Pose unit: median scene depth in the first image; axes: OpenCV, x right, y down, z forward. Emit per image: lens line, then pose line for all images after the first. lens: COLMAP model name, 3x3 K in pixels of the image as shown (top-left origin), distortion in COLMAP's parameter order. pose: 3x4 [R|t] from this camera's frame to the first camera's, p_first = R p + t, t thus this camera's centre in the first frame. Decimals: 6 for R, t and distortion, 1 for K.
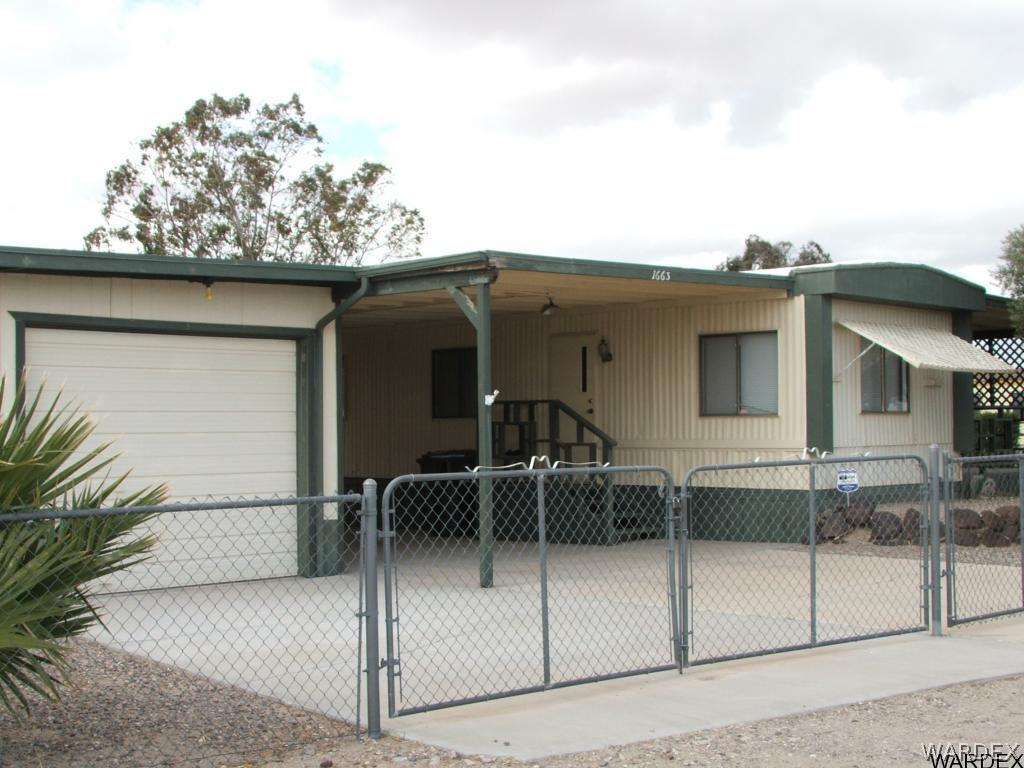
lens RADIAL K [[1445.6, 0, 530.7], [0, 1445.6, 381.2], [0, 0, 1]] dist [-0.137481, 0.484000]
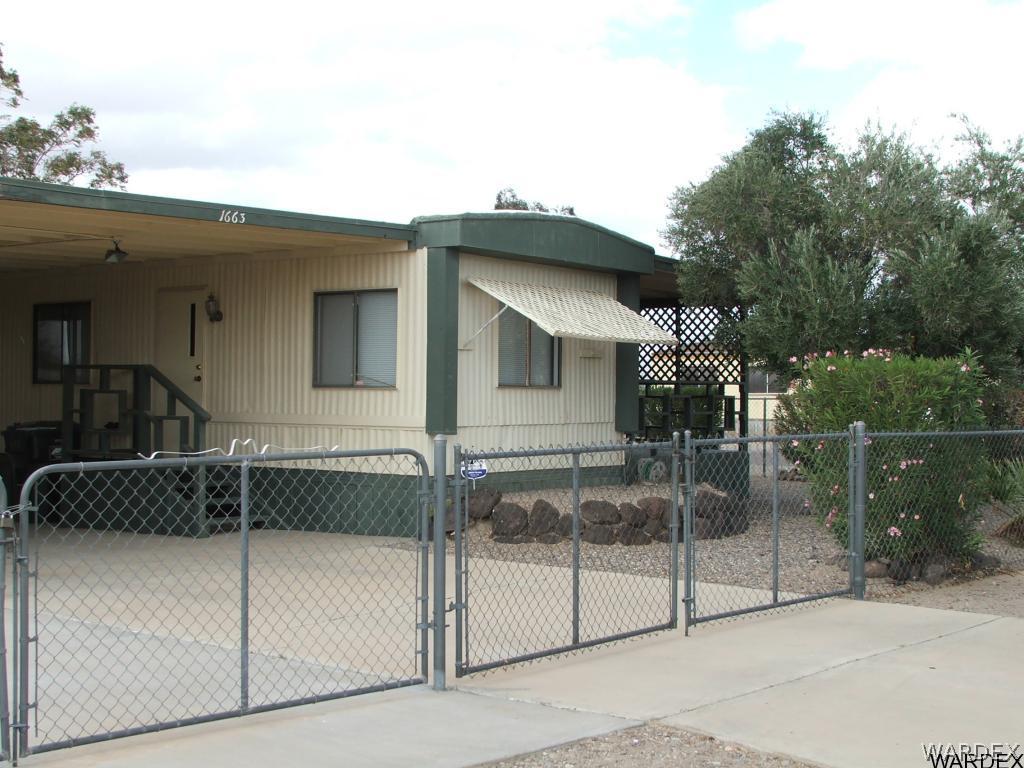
lens RADIAL K [[1445.6, 0, 530.7], [0, 1445.6, 381.2], [0, 0, 1]] dist [-0.137481, 0.484000]
pose [[0.987821, 0.017357, 0.154626, 0.127719], [-0.020967, 0.999544, 0.021748, -0.000670], [-0.154178, -0.024725, 0.987734, 0.152573]]
